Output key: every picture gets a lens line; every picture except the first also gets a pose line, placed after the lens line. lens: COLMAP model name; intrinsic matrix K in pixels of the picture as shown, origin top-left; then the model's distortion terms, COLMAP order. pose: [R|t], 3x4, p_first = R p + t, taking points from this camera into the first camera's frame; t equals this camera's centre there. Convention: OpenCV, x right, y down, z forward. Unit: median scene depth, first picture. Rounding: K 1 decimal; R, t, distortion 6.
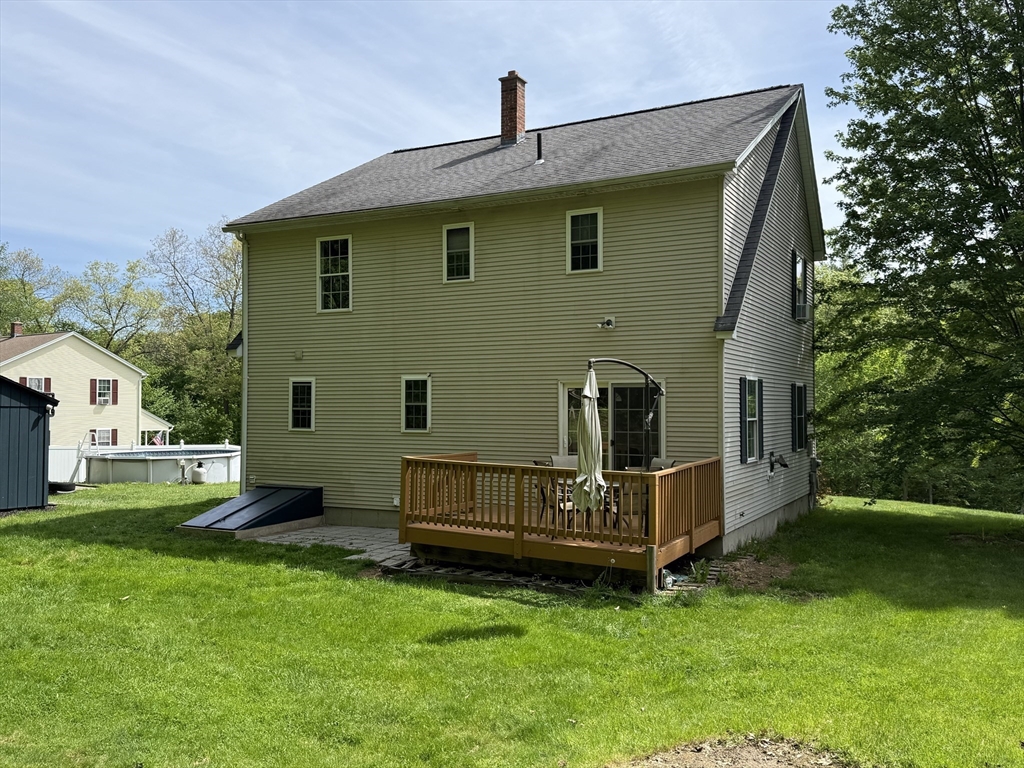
lens RADIAL K [[885.8, 0, 558.7], [0, 885.8, 367.4], [0, 0, 1]] dist [0.084937, -0.118359]
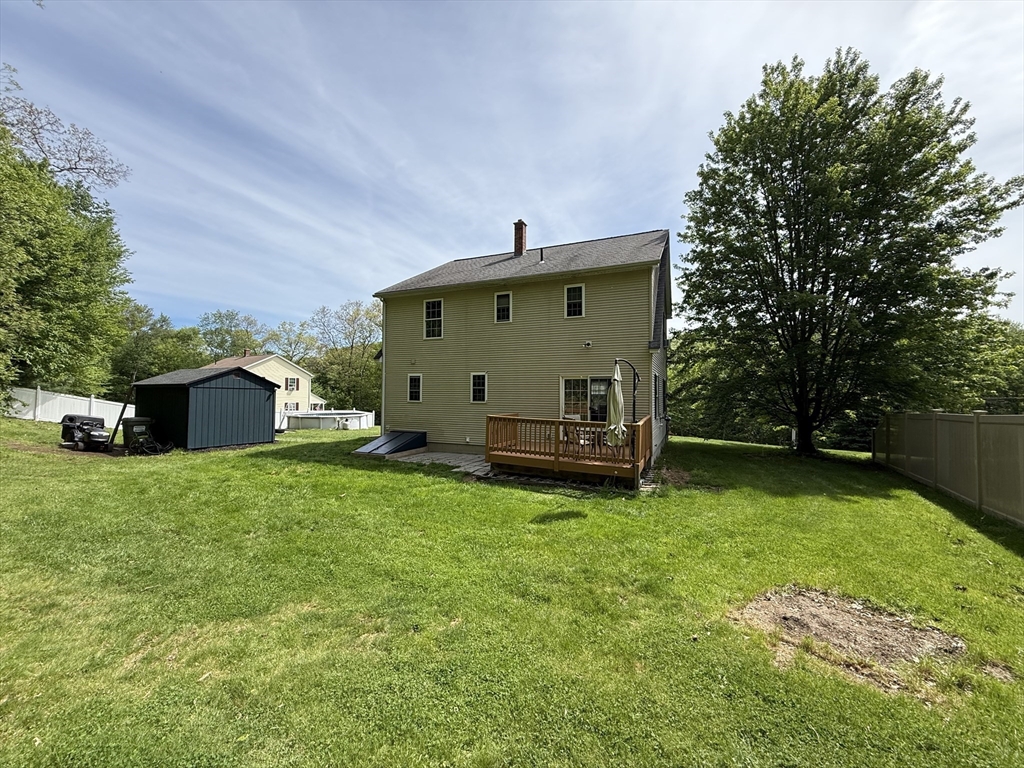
lens RADIAL K [[405.9, 0, 518.0], [0, 405.9, 375.0], [0, 0, 1]] dist [-0.006501, 0.001817]
pose [[0.997809, 0.007316, 0.065752, -0.135738], [-0.006953, 0.999959, -0.005755, 0.018632], [-0.065791, 0.005285, 0.997819, 0.135459]]
